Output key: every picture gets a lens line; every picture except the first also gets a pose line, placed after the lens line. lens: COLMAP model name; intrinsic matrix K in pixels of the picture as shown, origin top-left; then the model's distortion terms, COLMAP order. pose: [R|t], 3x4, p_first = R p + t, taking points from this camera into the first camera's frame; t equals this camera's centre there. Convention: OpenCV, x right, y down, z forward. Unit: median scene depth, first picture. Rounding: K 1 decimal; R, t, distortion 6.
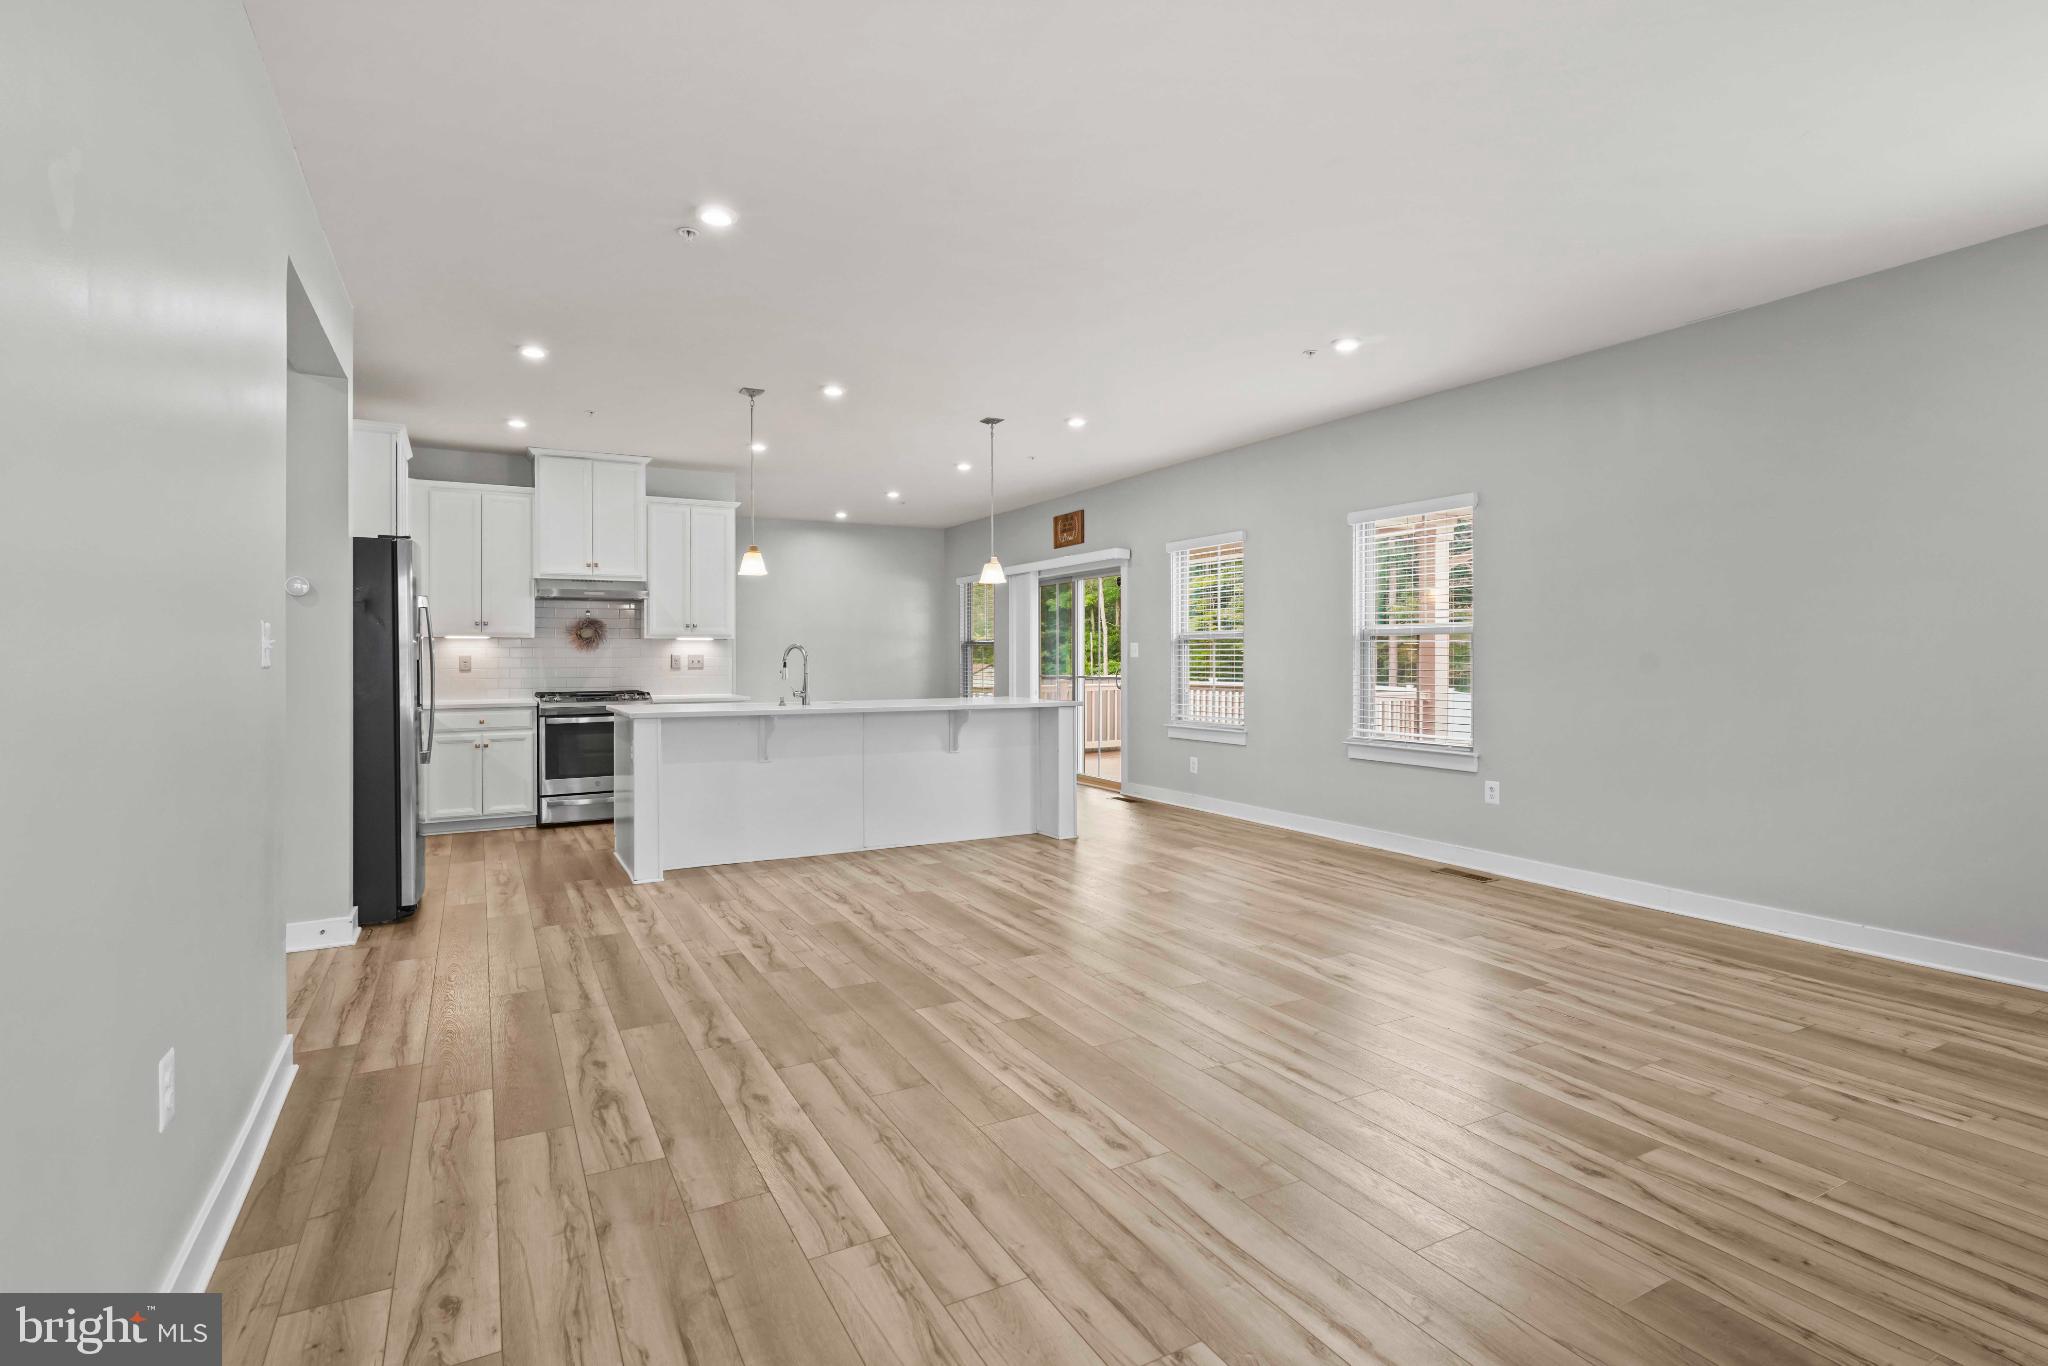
lens RADIAL K [[1001.4, 0, 1031.7], [0, 1001.4, 680.5], [0, 0, 1]] dist [0.008077, -0.003192]
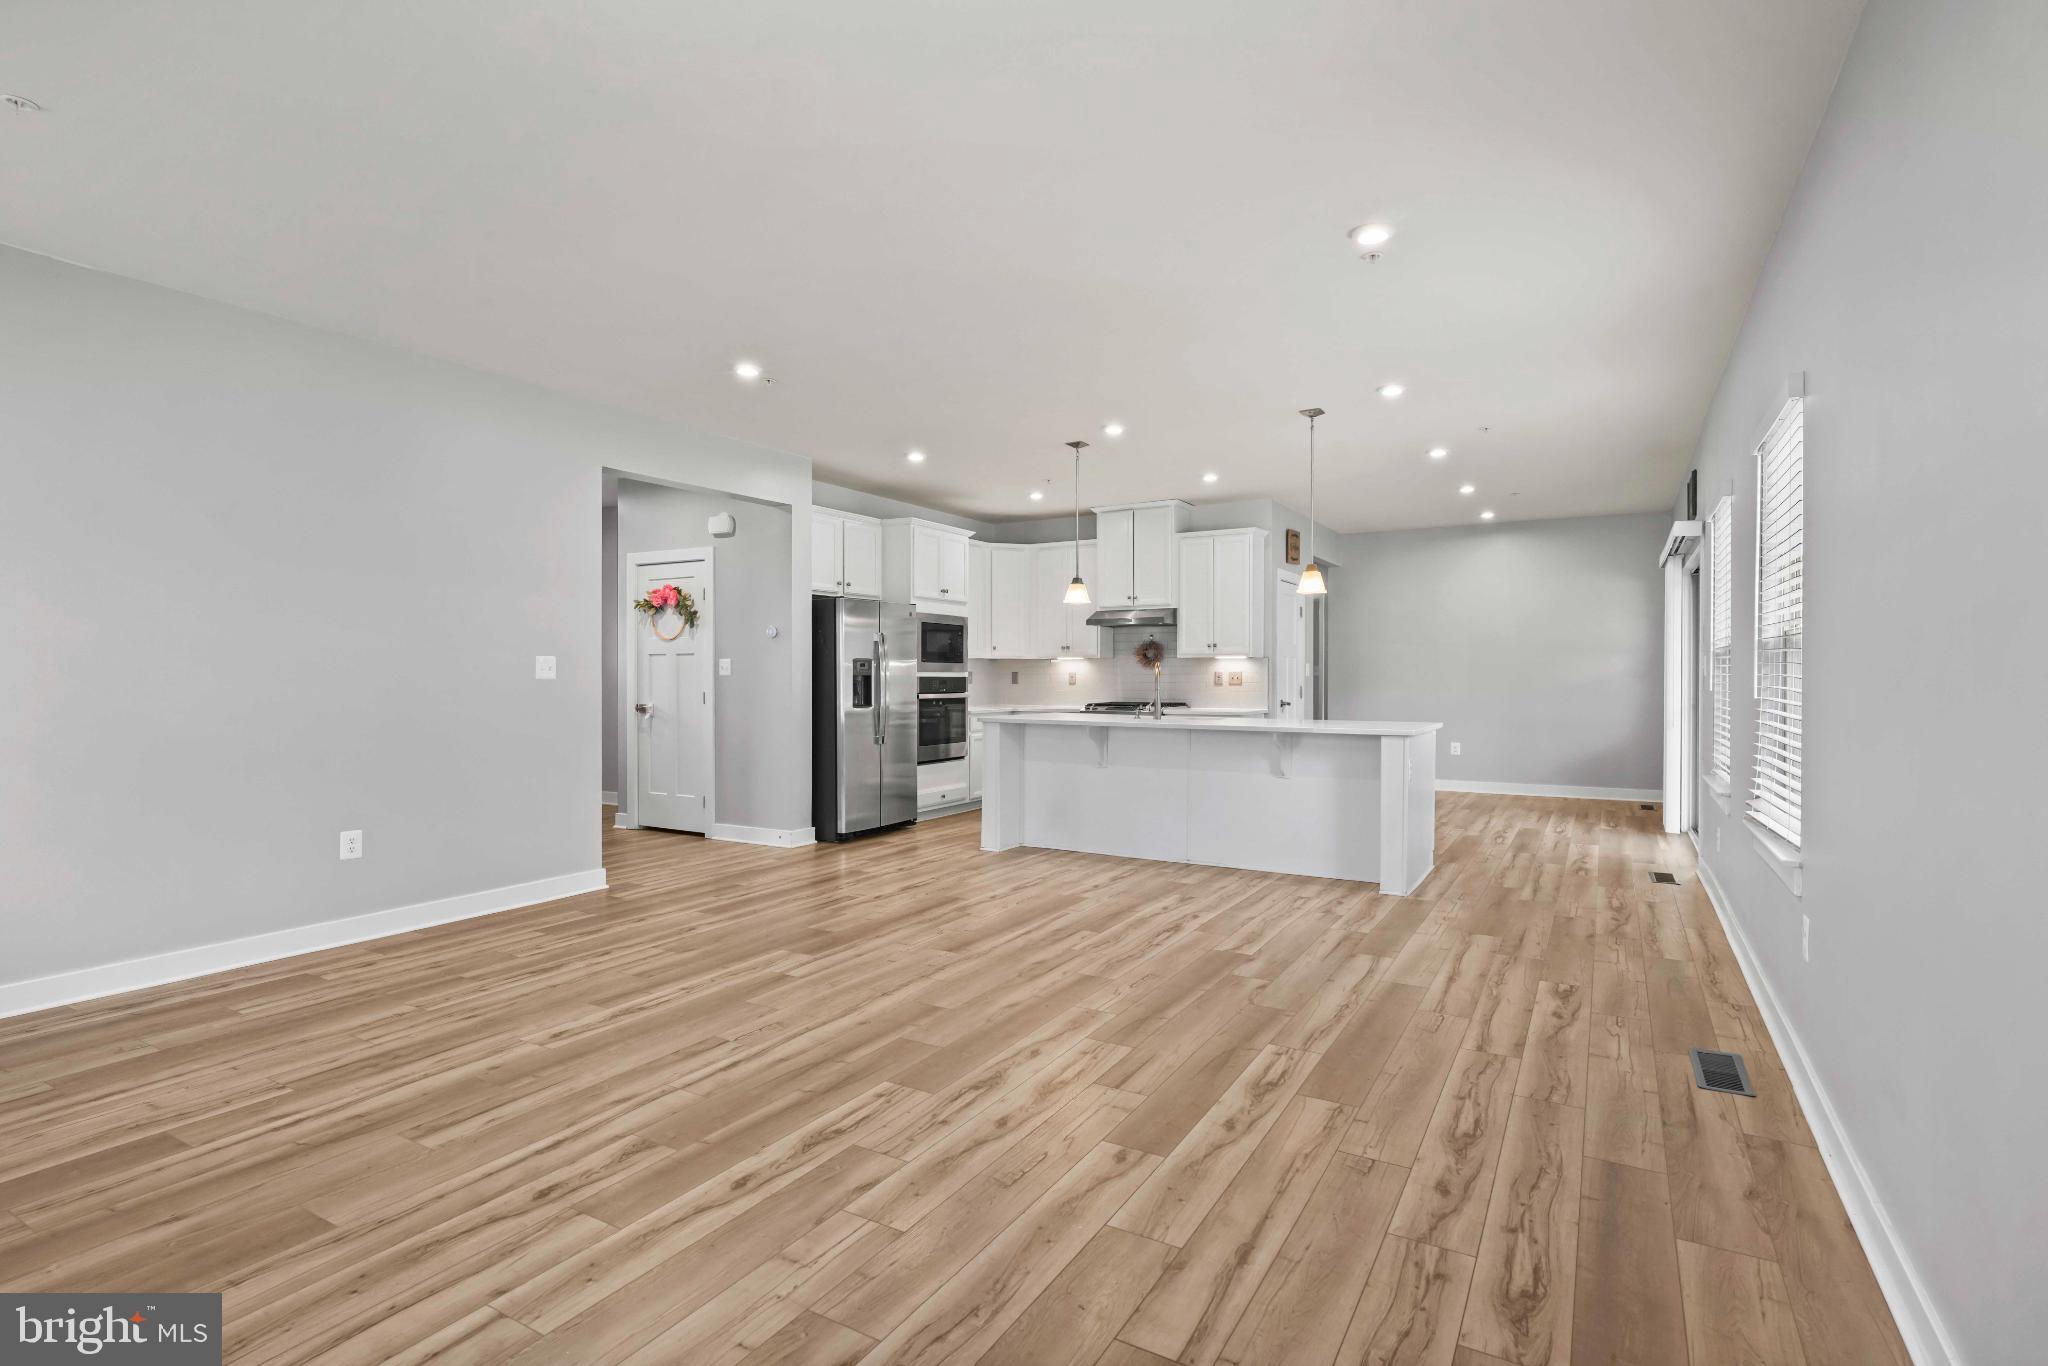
lens RADIAL K [[1001.4, 0, 1029.3], [0, 1001.4, 678.3], [0, 0, 1]] dist [0.008077, -0.003192]
pose [[0.509140, 0.007866, -0.860648, 1.076176], [-0.025931, 0.999644, -0.006204, -0.014860], [0.860293, 0.025476, 0.509163, 0.584144]]
